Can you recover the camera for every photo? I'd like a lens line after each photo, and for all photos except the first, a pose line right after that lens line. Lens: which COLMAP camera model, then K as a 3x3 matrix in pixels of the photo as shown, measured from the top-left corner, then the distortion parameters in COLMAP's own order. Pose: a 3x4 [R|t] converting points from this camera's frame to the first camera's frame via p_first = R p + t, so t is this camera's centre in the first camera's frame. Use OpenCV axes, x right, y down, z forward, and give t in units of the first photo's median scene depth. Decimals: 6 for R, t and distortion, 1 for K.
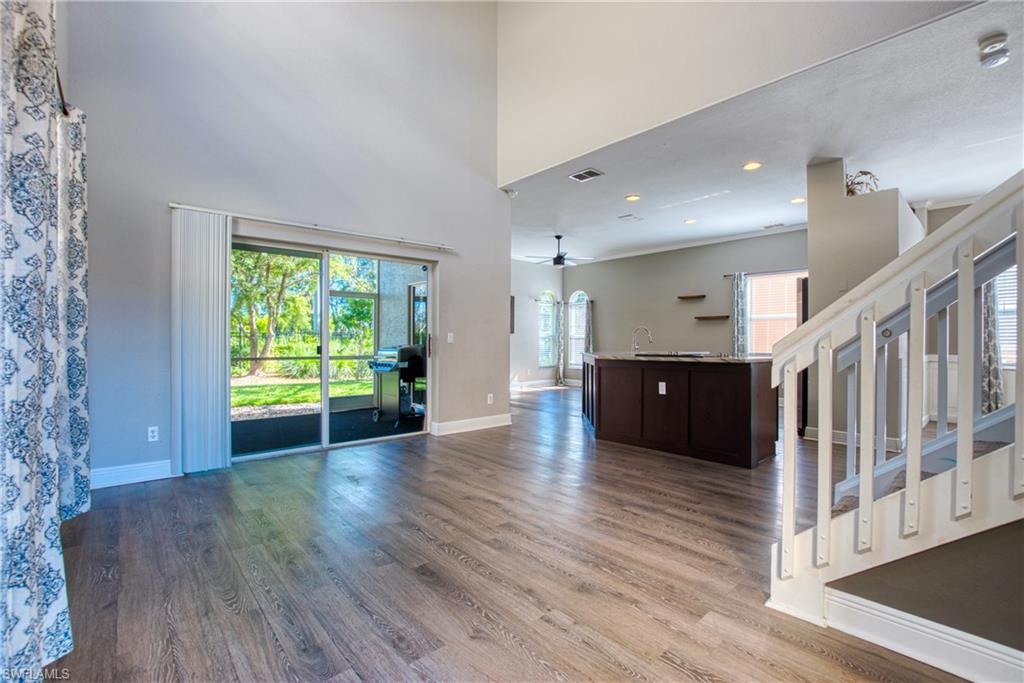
lens RADIAL K [[445.5, 0, 511.6], [0, 445.5, 343.0], [0, 0, 1]] dist [-0.028874, 0.001306]
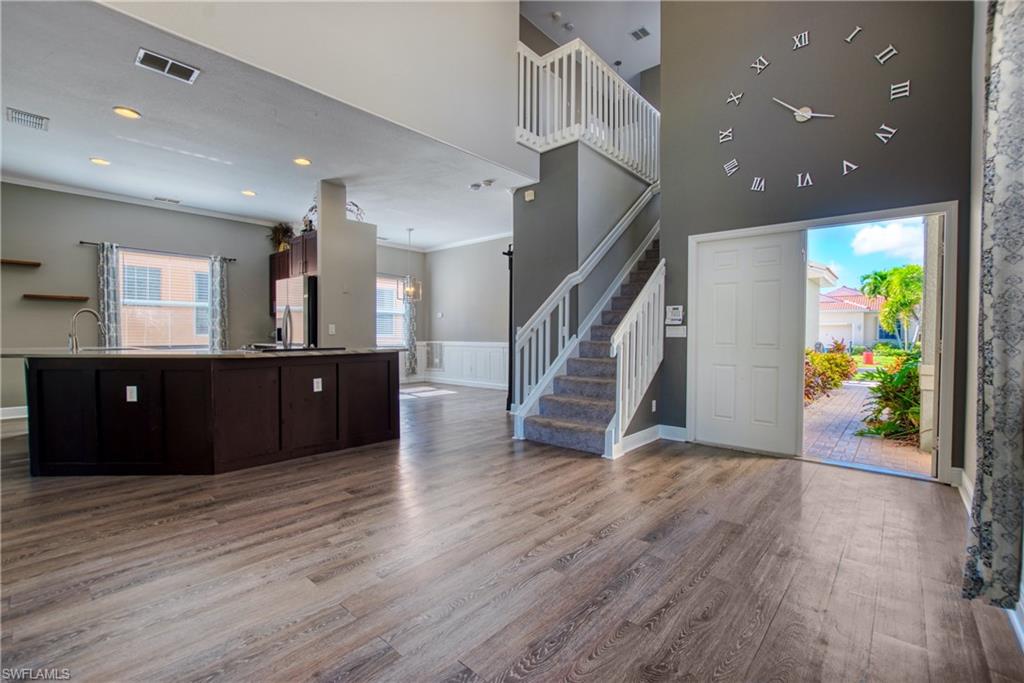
lens RADIAL K [[445.5, 0, 516.7], [0, 445.5, 343.4], [0, 0, 1]] dist [-0.028874, 0.001306]
pose [[-0.118180, -0.025561, 0.992663, -0.735376], [-0.001965, 0.999673, 0.025507, -0.008176], [-0.992990, 0.001064, -0.118192, 0.851040]]
